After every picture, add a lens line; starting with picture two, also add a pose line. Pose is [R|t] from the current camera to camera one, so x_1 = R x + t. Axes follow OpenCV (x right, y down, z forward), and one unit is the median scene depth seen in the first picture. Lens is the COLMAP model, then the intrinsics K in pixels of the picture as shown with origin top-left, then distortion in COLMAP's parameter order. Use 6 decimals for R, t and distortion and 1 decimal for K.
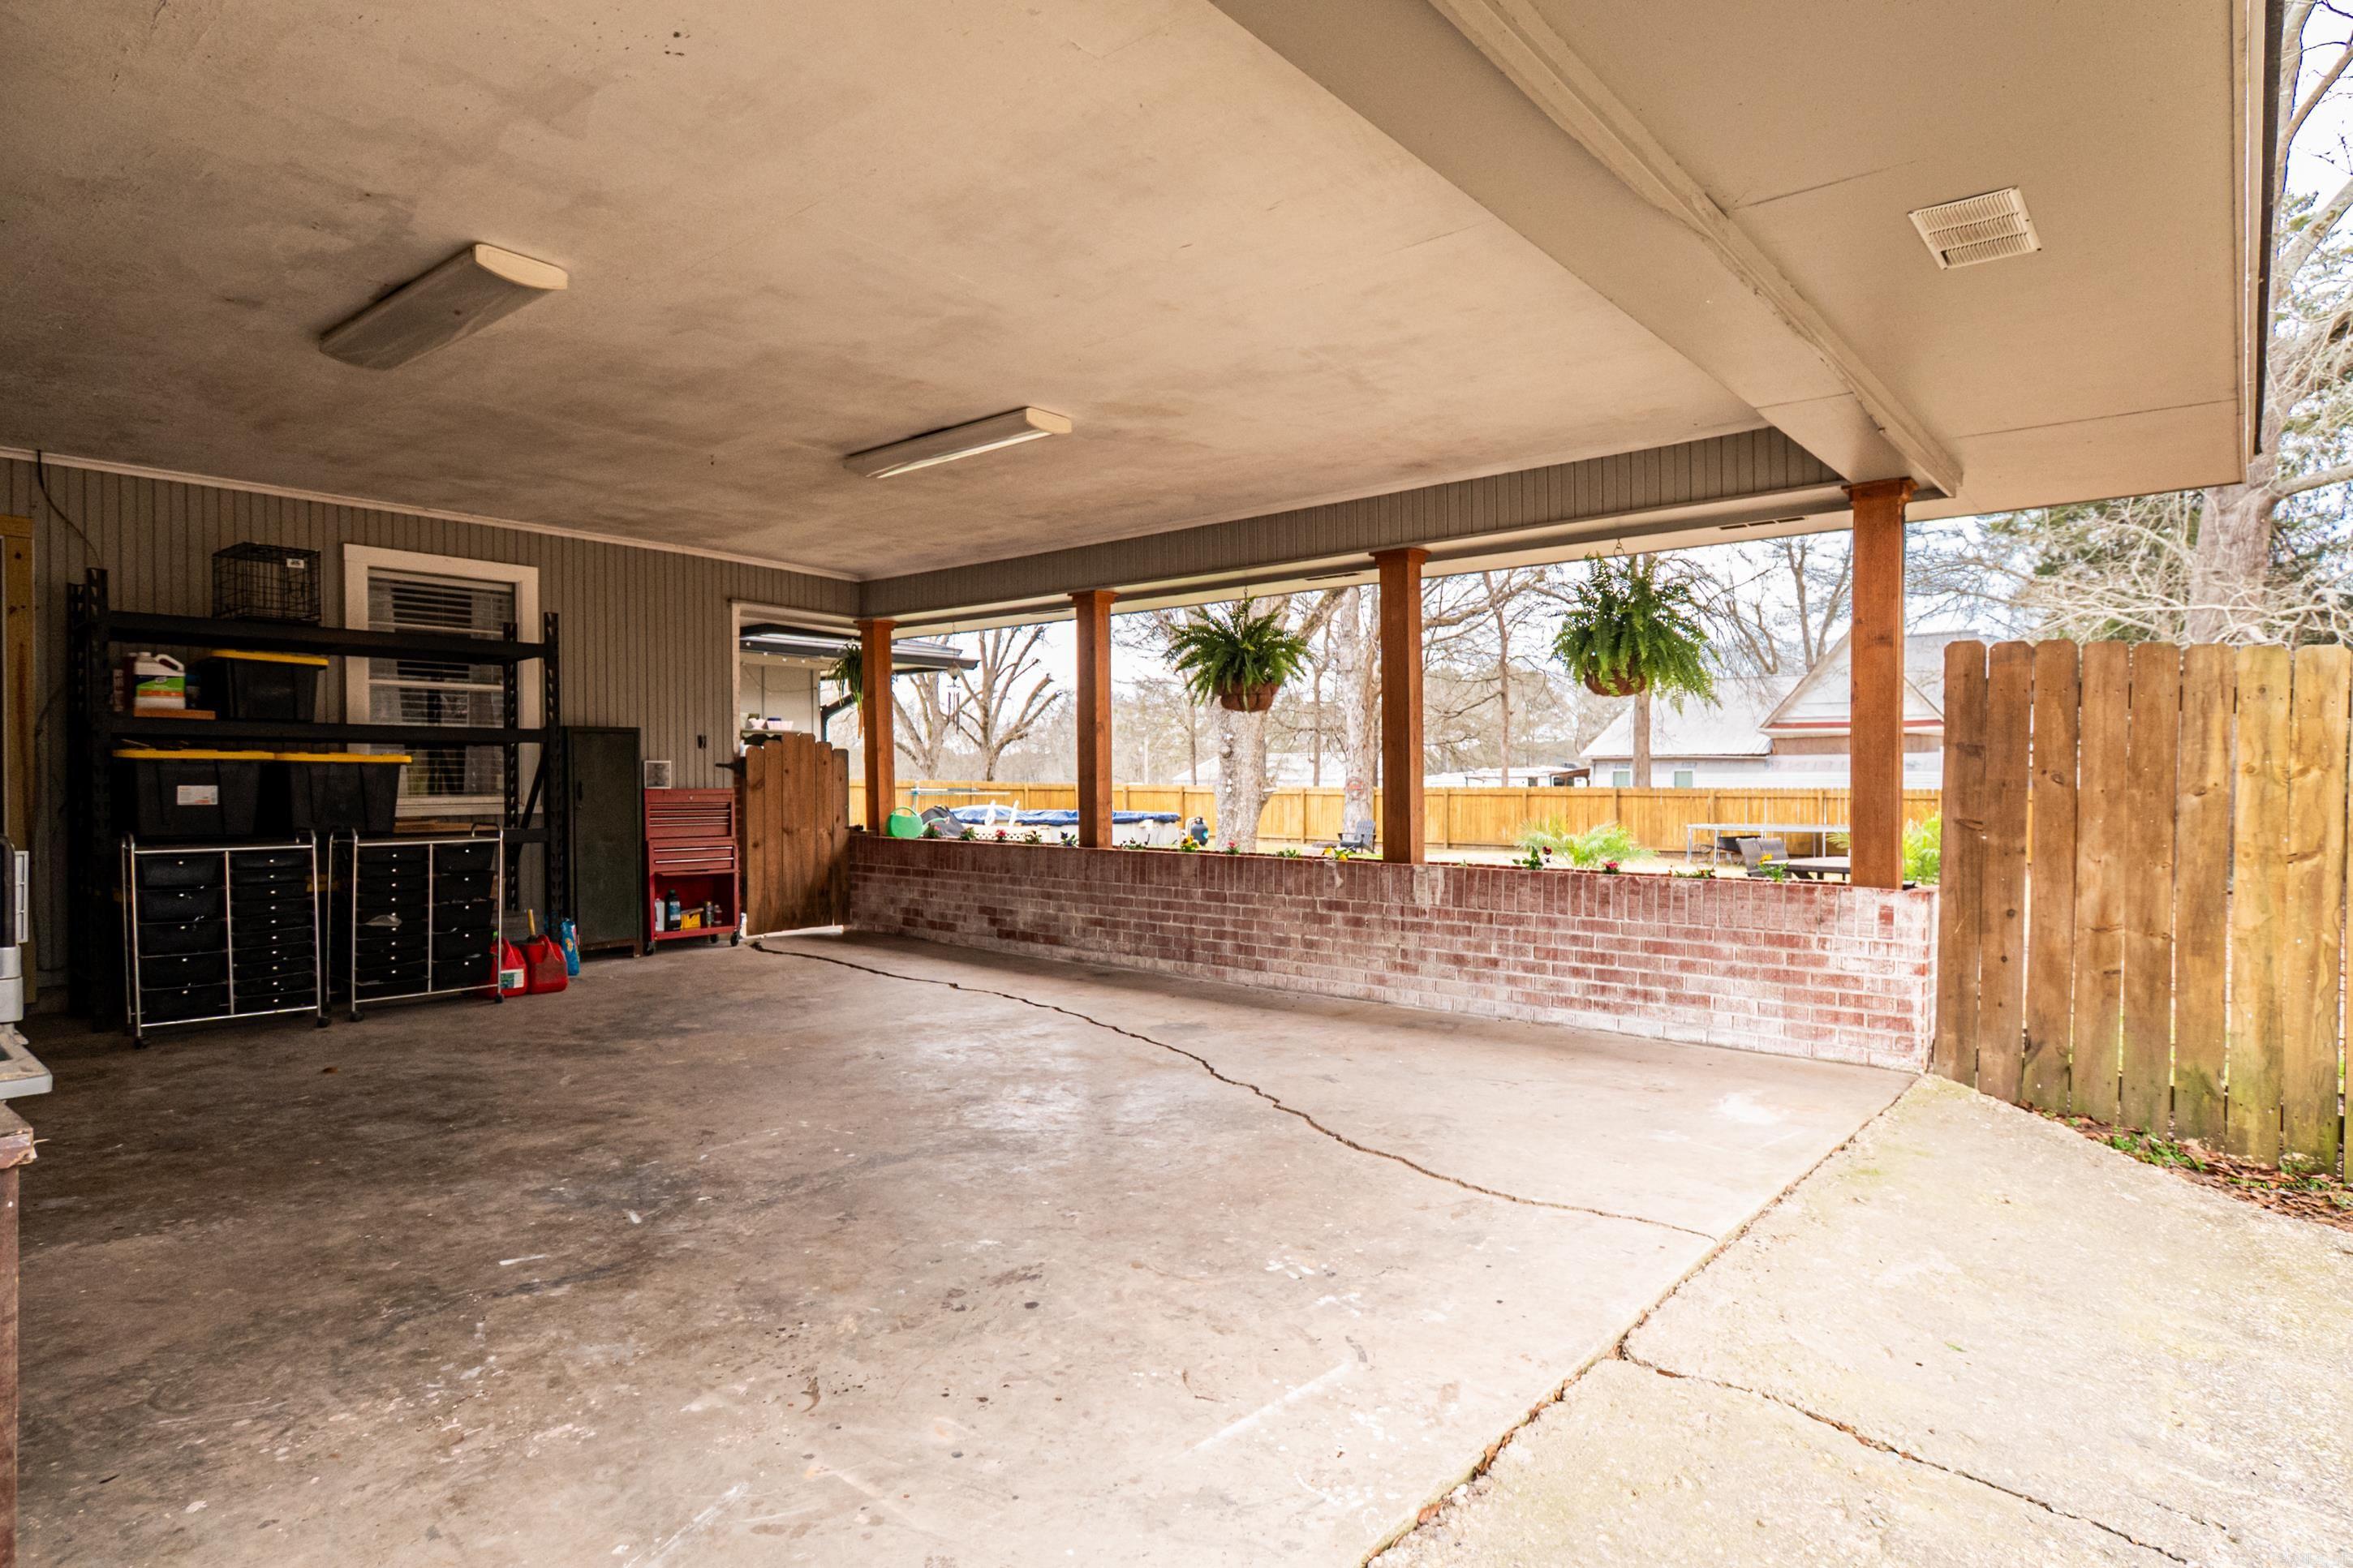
lens RADIAL K [[1275.2, 0, 1176.3], [0, 1275.2, 789.5], [0, 0, 1]] dist [0.003224, -0.000480]
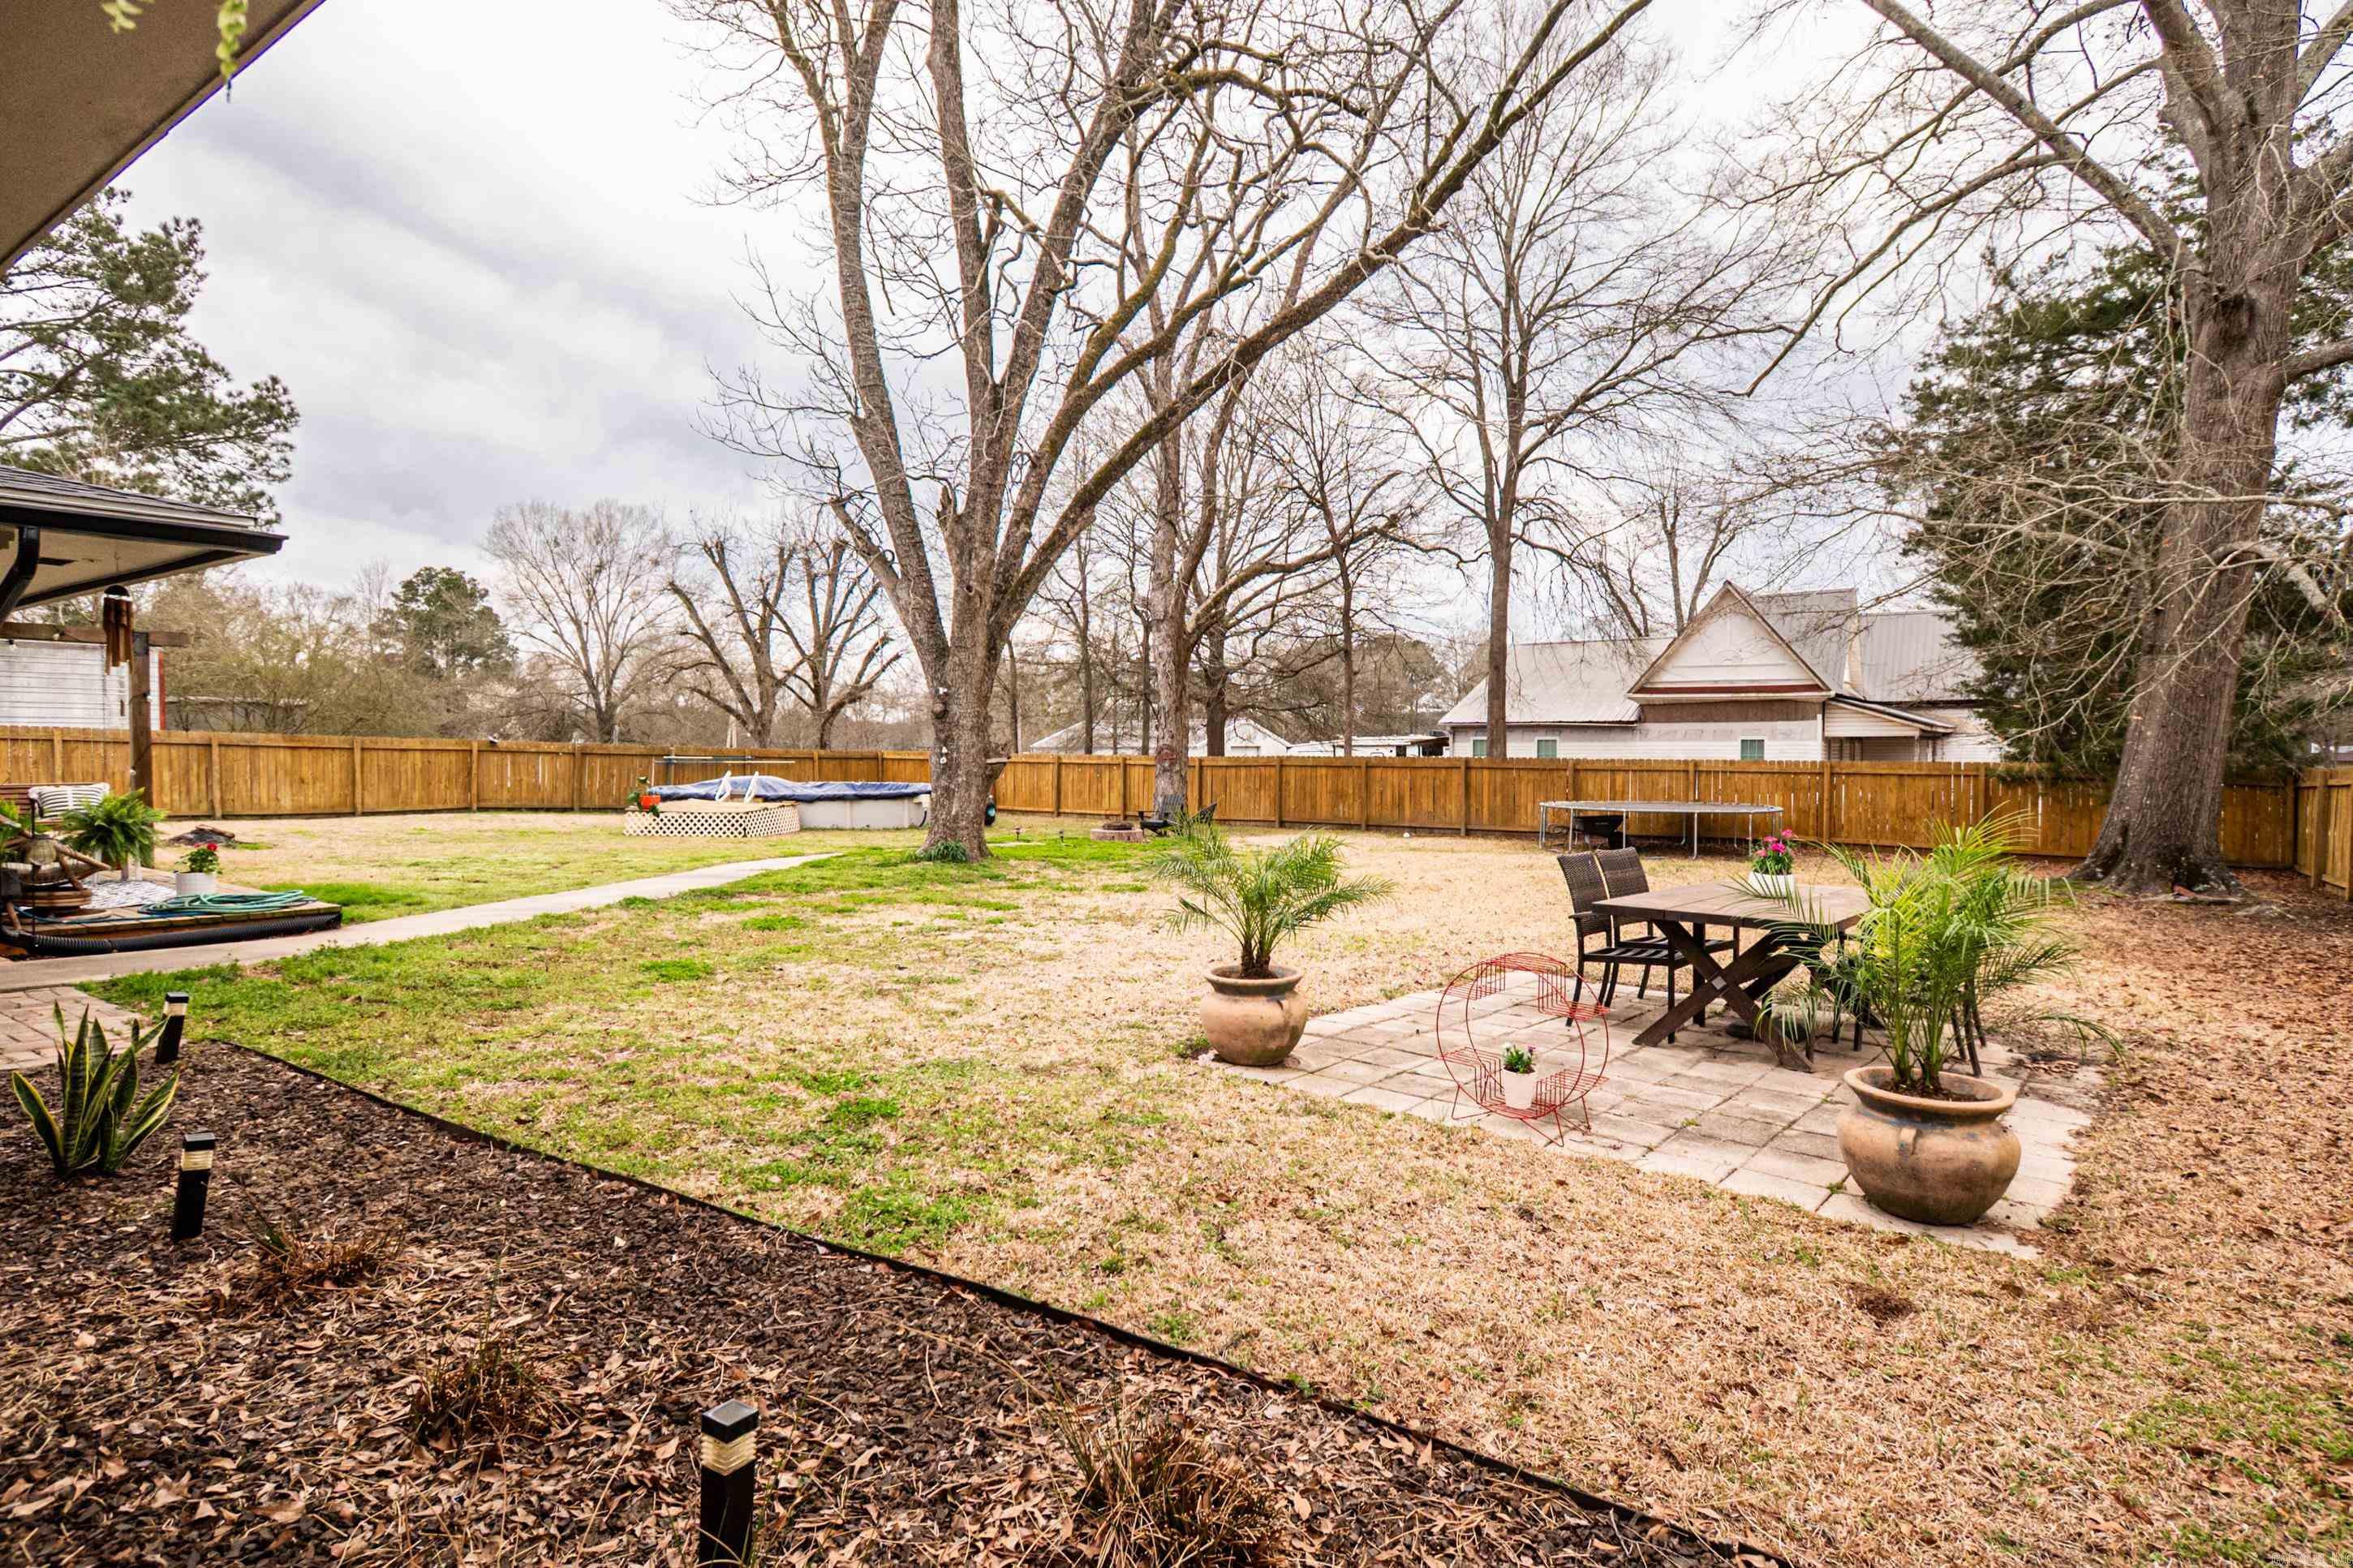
lens RADIAL K [[1236.9, 0, 1176.9], [0, 1236.9, 780.0], [0, 0, 1]] dist [0.003391, 0.000657]
pose [[0.997192, 0.001970, 0.074868, 0.065771], [-0.003392, 0.999816, 0.018871, -0.001422], [-0.074817, -0.019072, 0.997015, 0.133465]]
